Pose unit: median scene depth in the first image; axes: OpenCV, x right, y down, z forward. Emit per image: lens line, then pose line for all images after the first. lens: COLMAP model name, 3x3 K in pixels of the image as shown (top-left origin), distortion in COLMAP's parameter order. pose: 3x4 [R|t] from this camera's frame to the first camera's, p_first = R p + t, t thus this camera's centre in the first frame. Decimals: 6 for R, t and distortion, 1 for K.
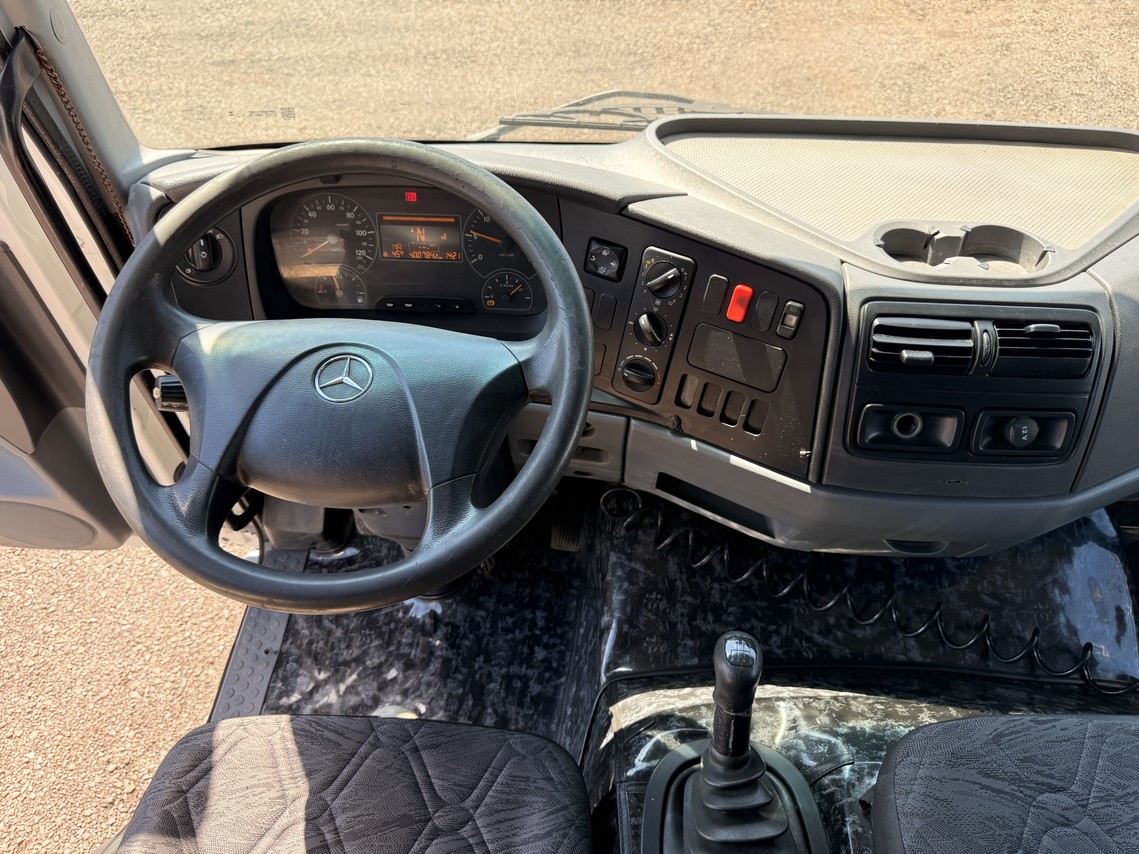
lens RADIAL K [[830.1, 0, 568.7], [0, 830.1, 367.6], [0, 0, 1]] dist [0.065831, -0.077003]
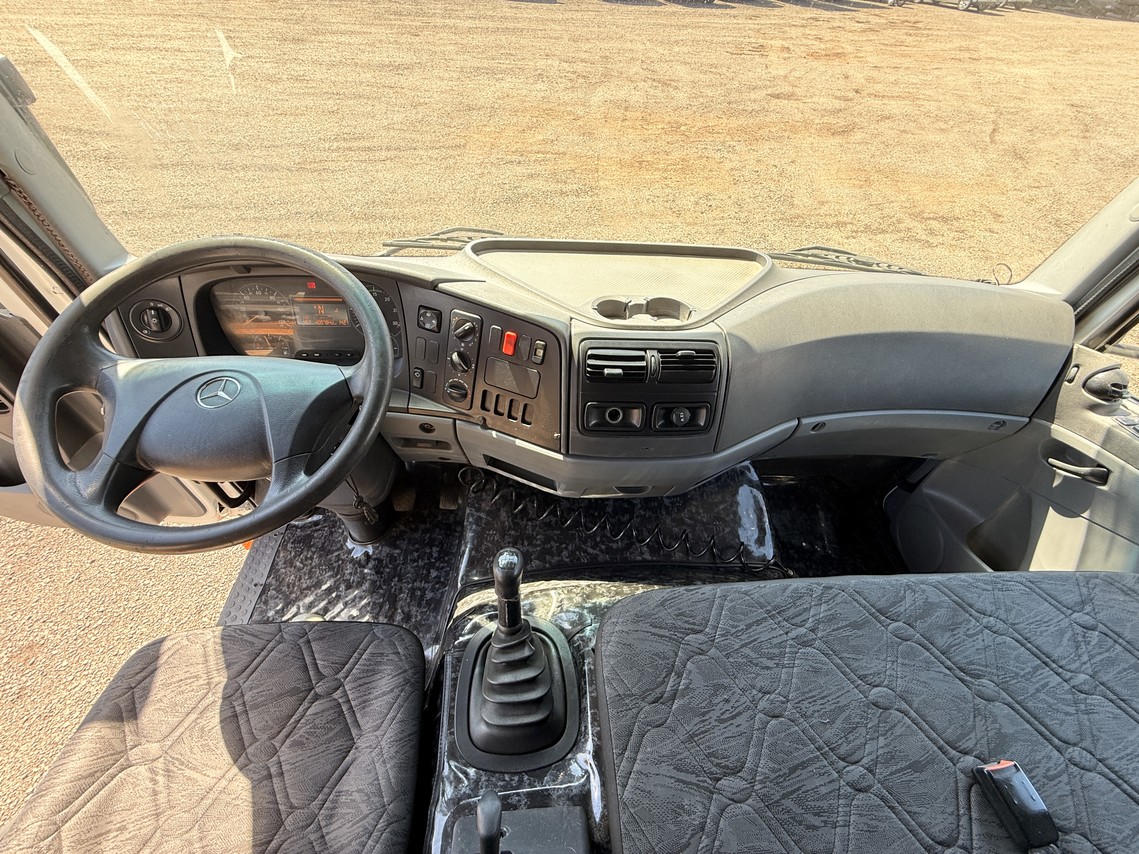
lens RADIAL K [[457.8, 0, 566.8], [0, 457.8, 393.8], [0, 0, 1]] dist [0.012971, 0.000344]
pose [[0.993844, -0.032324, 0.105973, 0.205839], [0.036721, 0.998532, -0.039814, 0.056574], [-0.104530, 0.043460, 0.993572, 0.101857]]
